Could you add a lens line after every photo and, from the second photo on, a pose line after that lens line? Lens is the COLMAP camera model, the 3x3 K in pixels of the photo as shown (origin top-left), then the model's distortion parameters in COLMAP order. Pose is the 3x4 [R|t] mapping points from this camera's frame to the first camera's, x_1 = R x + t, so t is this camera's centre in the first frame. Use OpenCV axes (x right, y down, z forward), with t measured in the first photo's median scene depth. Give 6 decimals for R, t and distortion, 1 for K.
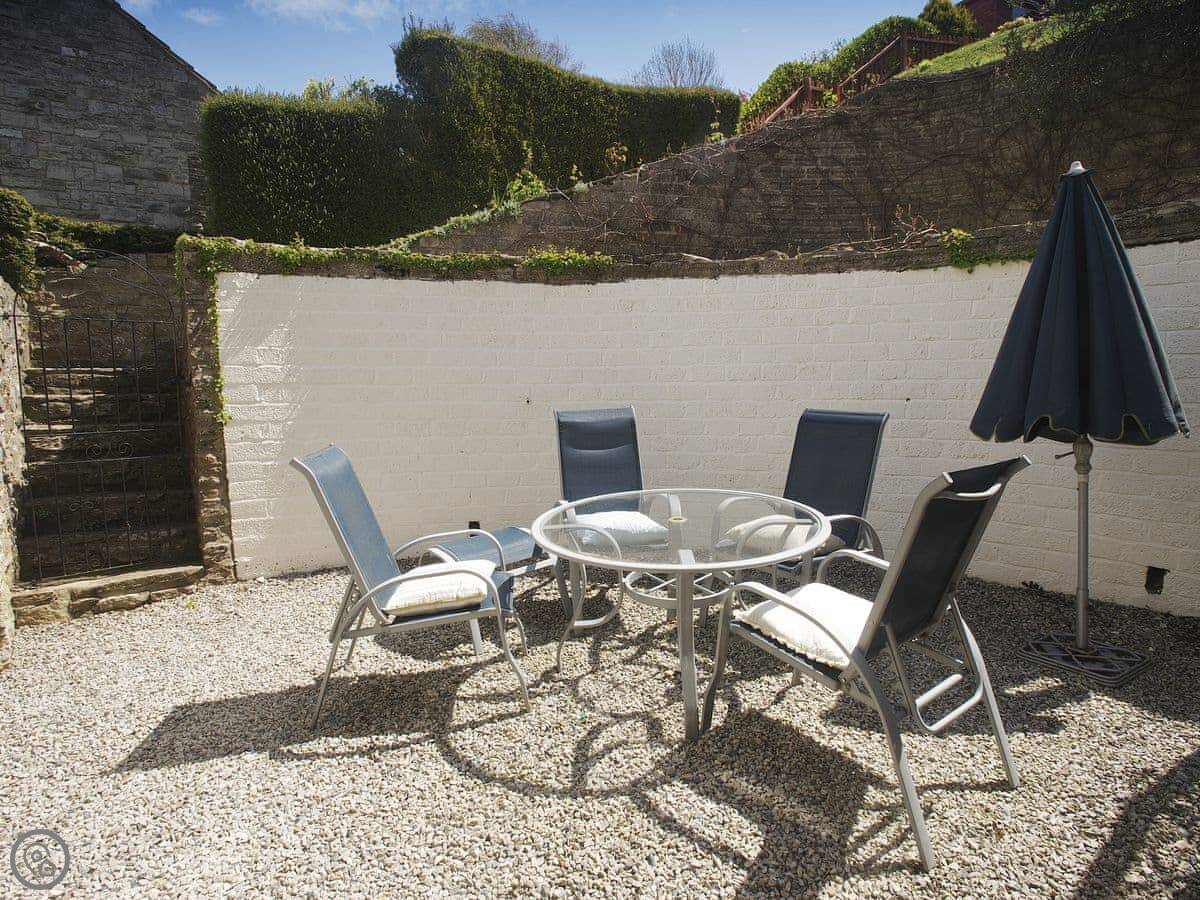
lens RADIAL K [[652.8, 0, 594.7], [0, 652.8, 452.6], [0, 0, 1]] dist [-0.061730, 0.022220]
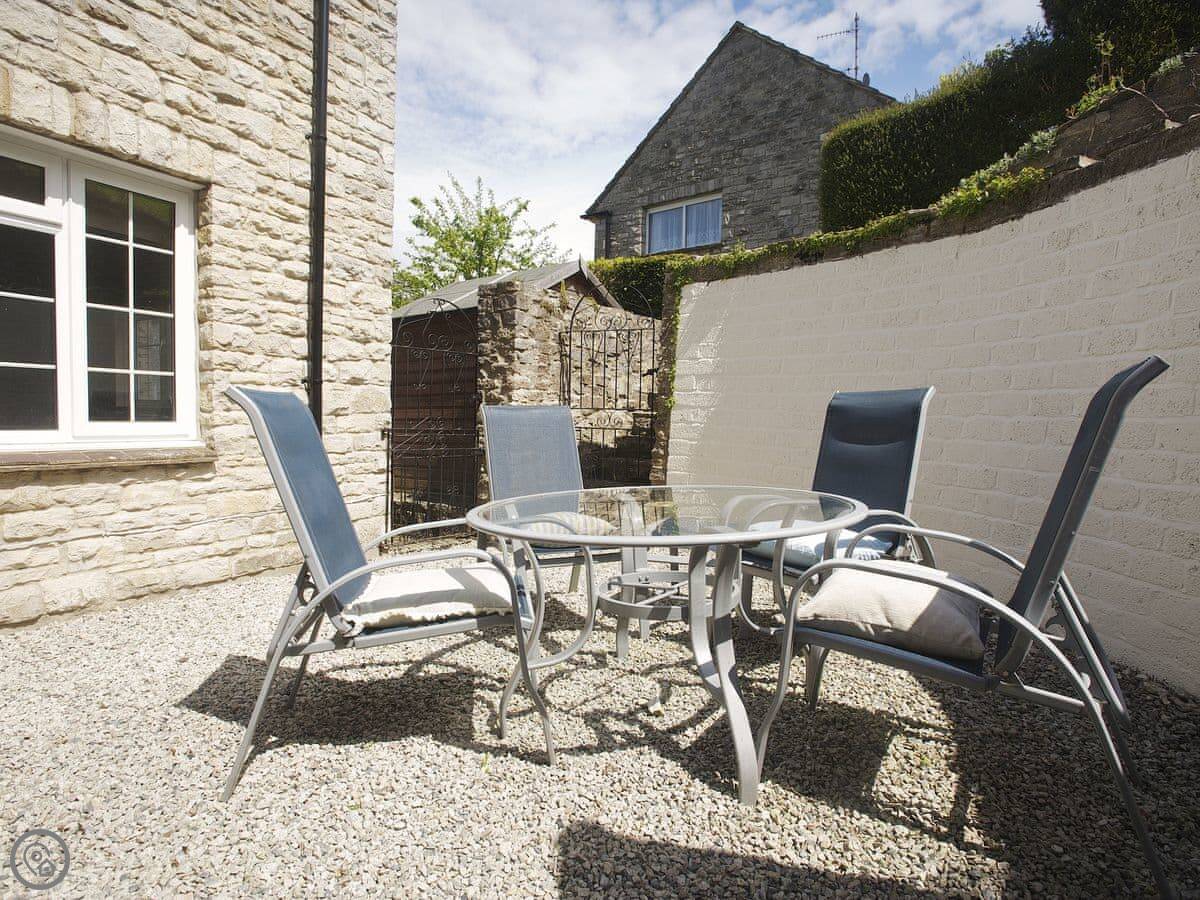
lens RADIAL K [[652.8, 0, 594.7], [0, 652.8, 452.6], [0, 0, 1]] dist [-0.061730, 0.022220]
pose [[0.324164, 0.076410, -0.942910, 0.565372], [-0.131668, 0.990675, 0.035014, 0.016730], [0.936793, 0.112801, 0.331202, 0.460190]]
